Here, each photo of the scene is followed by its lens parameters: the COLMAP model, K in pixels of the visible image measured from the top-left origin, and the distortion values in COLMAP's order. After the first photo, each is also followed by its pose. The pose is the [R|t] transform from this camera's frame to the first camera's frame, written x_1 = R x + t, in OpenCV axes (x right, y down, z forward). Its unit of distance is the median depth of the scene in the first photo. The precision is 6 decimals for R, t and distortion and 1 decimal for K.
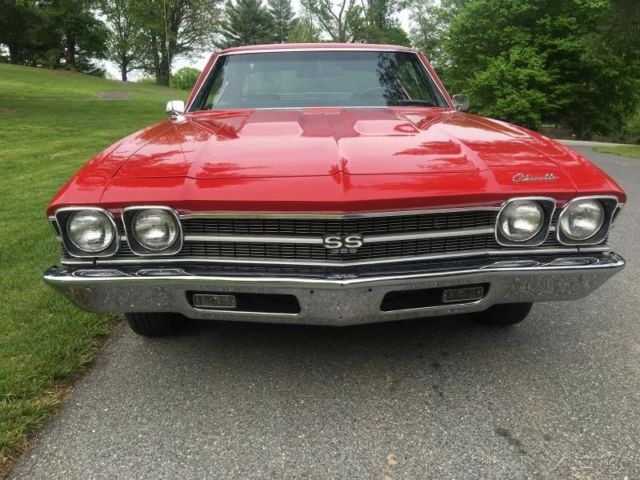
lens RADIAL K [[535.6, 0, 316.2], [0, 535.6, 238.8], [0, 0, 1]] dist [0.073506, -0.120704]
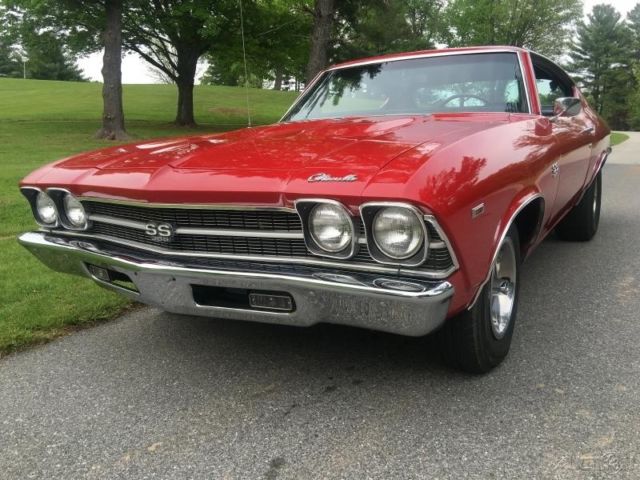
lens RADIAL K [[535.6, 0, 320.0], [0, 535.6, 236.8], [0, 0, 1]] dist [0.073506, -0.120704]
pose [[0.827666, 0.094272, -0.553247, 0.111894], [-0.122709, 0.992337, -0.014482, -0.000564], [0.547642, 0.079875, 0.832891, 0.035684]]
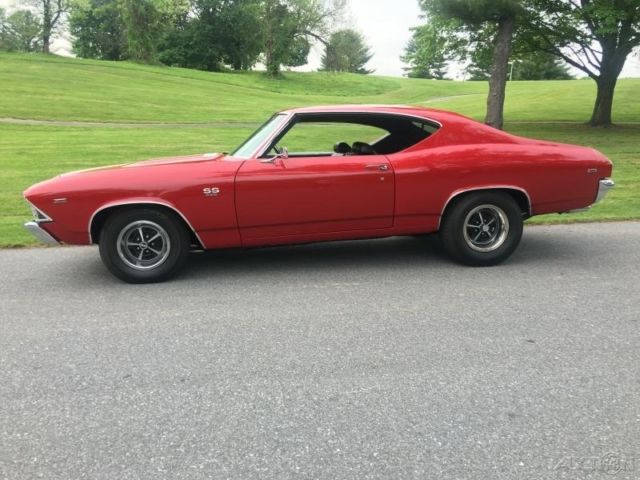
lens RADIAL K [[535.6, 0, 320.9], [0, 535.6, 236.0], [0, 0, 1]] dist [0.073506, -0.120704]
pose [[0.123858, 0.182278, -0.975415, 0.392582], [-0.232427, 0.960967, 0.150064, -0.072000], [0.964695, 0.208126, 0.161390, 0.243696]]
